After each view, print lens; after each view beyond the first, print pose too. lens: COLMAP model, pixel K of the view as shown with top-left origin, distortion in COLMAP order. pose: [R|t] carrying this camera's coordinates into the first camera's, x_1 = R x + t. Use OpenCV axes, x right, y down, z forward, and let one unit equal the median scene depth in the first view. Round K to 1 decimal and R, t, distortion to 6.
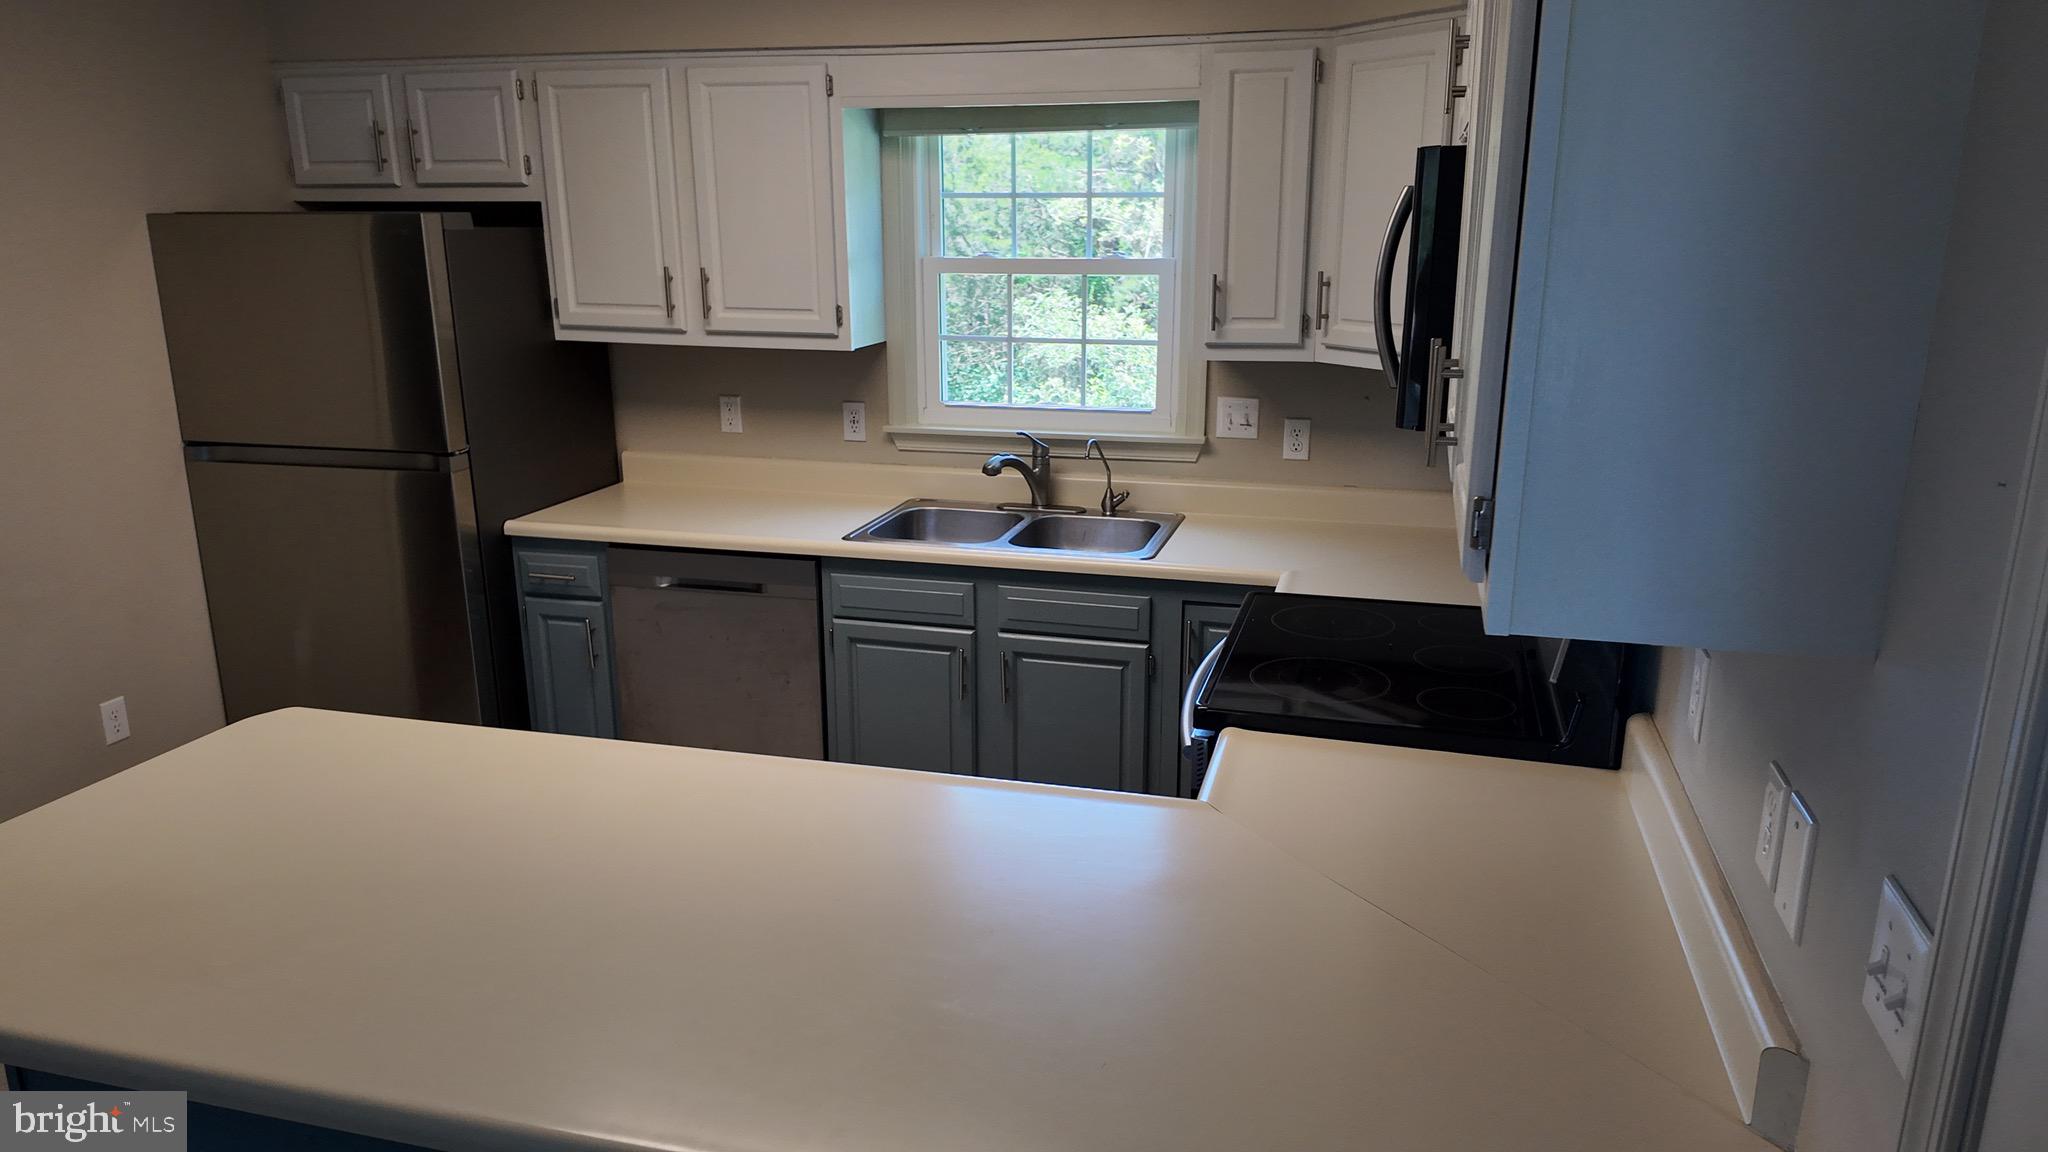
lens RADIAL K [[1321.2, 0, 1016.7], [0, 1321.2, 578.1], [0, 0, 1]] dist [0.099601, -0.146428]
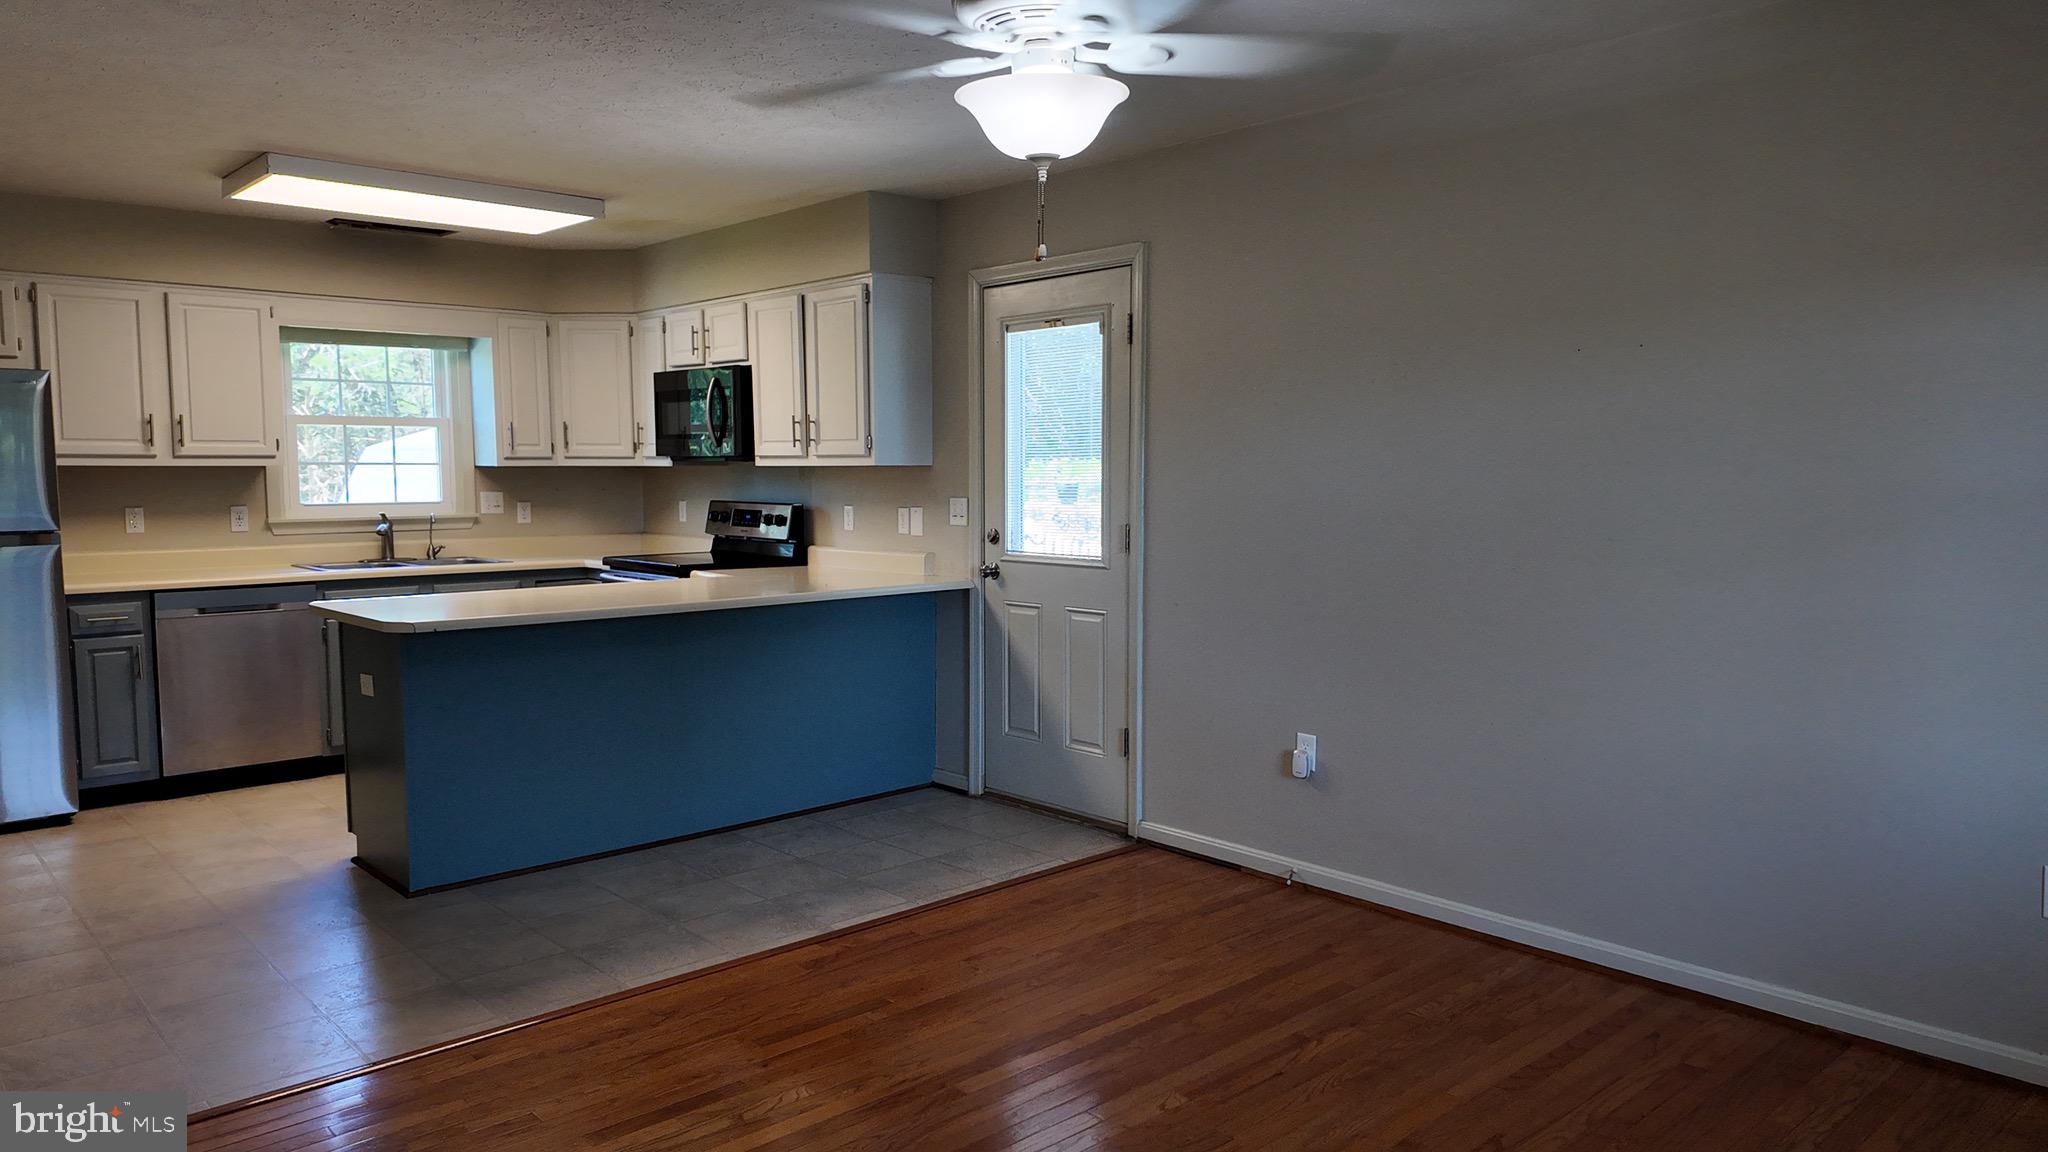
lens RADIAL K [[1321.2, 0, 1016.7], [0, 1321.2, 578.1], [0, 0, 1]] dist [0.099601, -0.146428]
pose [[0.540545, -0.070710, 0.838339, -1.008681], [0.218303, 0.974120, -0.058595, 0.250468], [-0.812500, 0.214685, 0.541992, -0.581901]]
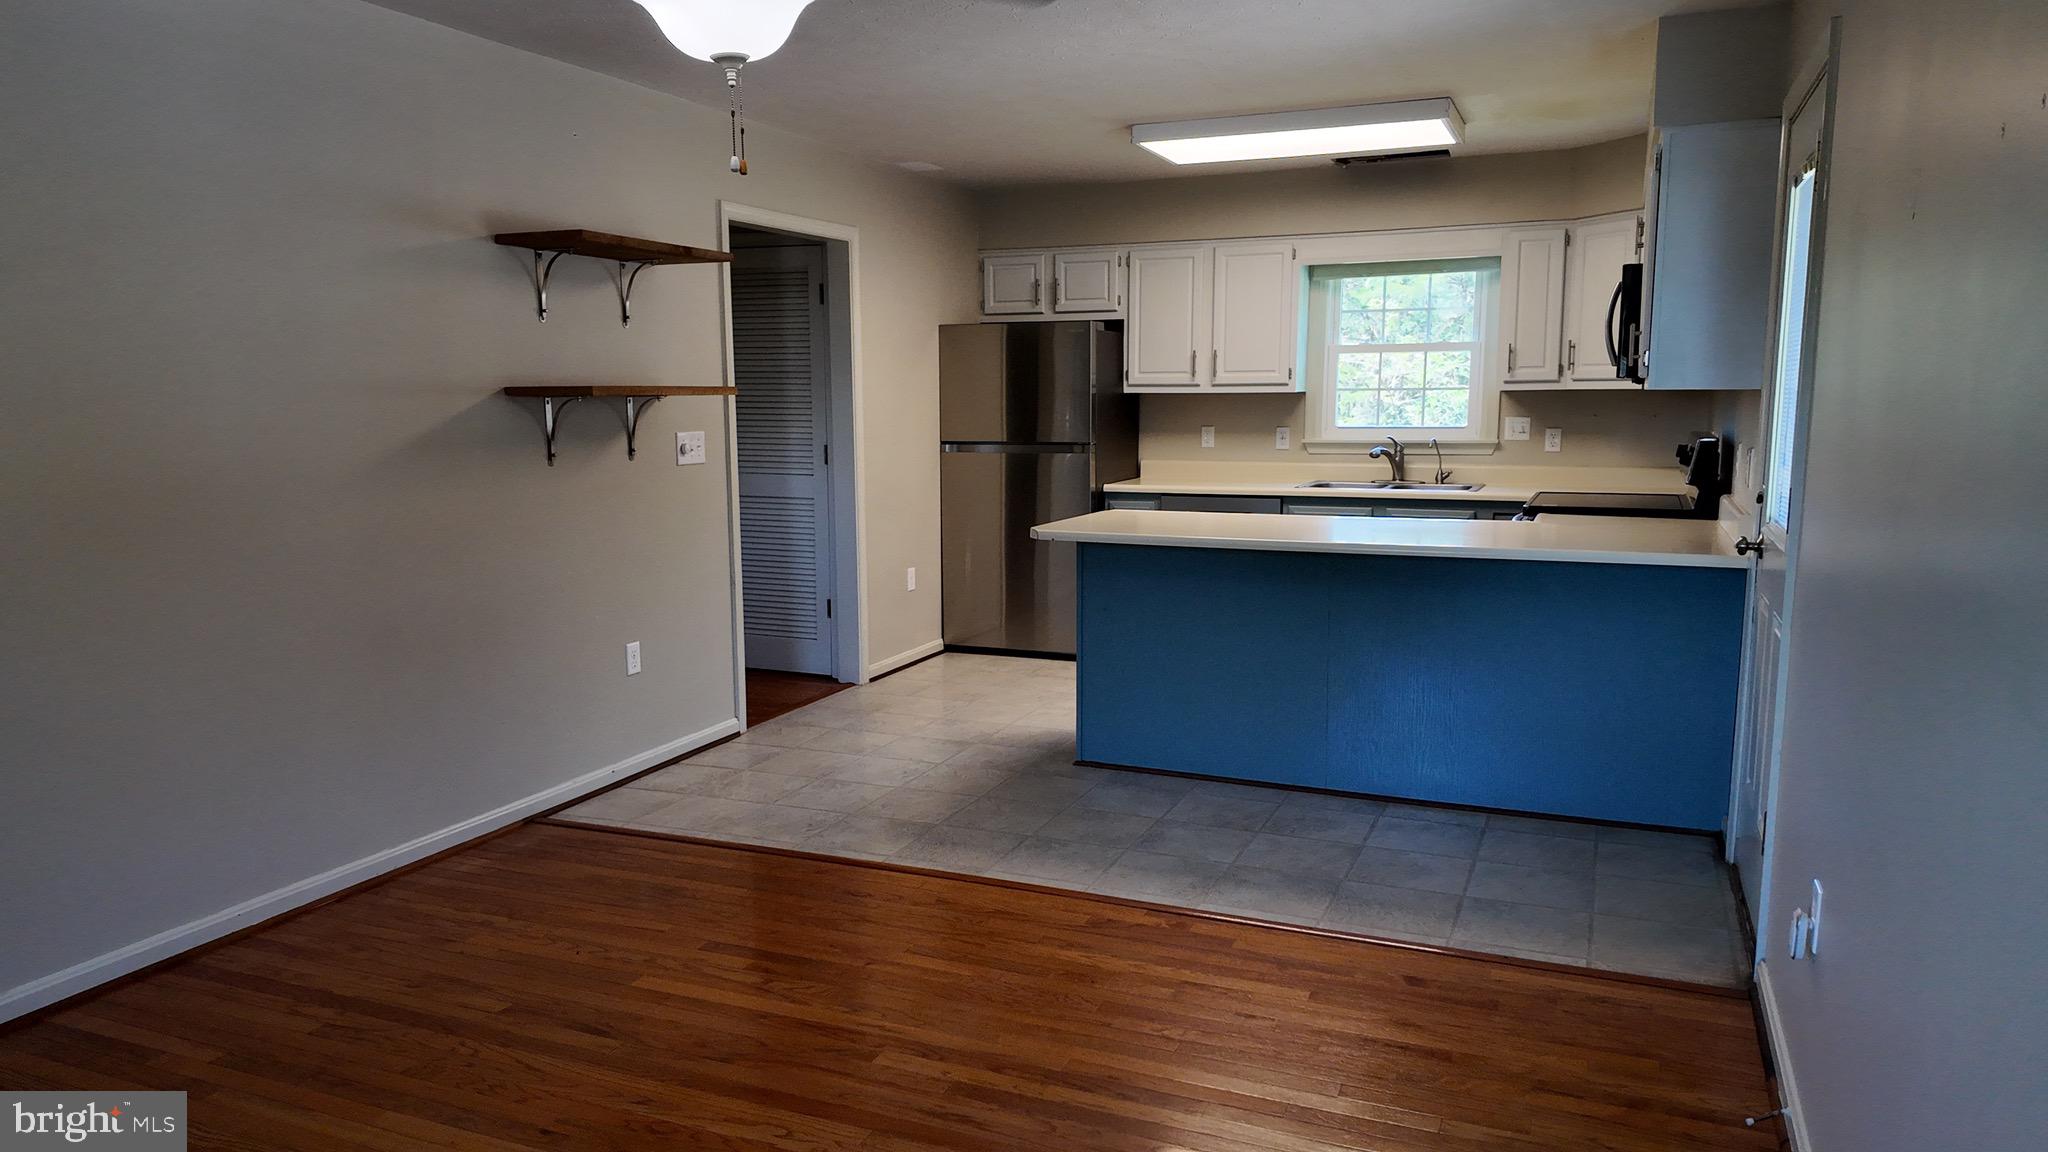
lens RADIAL K [[1321.2, 0, 1016.7], [0, 1321.2, 578.1], [0, 0, 1]] dist [0.099601, -0.146428]
pose [[0.990692, 0.014240, -0.135374, -0.249699], [-0.030506, 0.992443, -0.118856, 0.308269], [0.132659, 0.121879, 0.983640, -0.812722]]
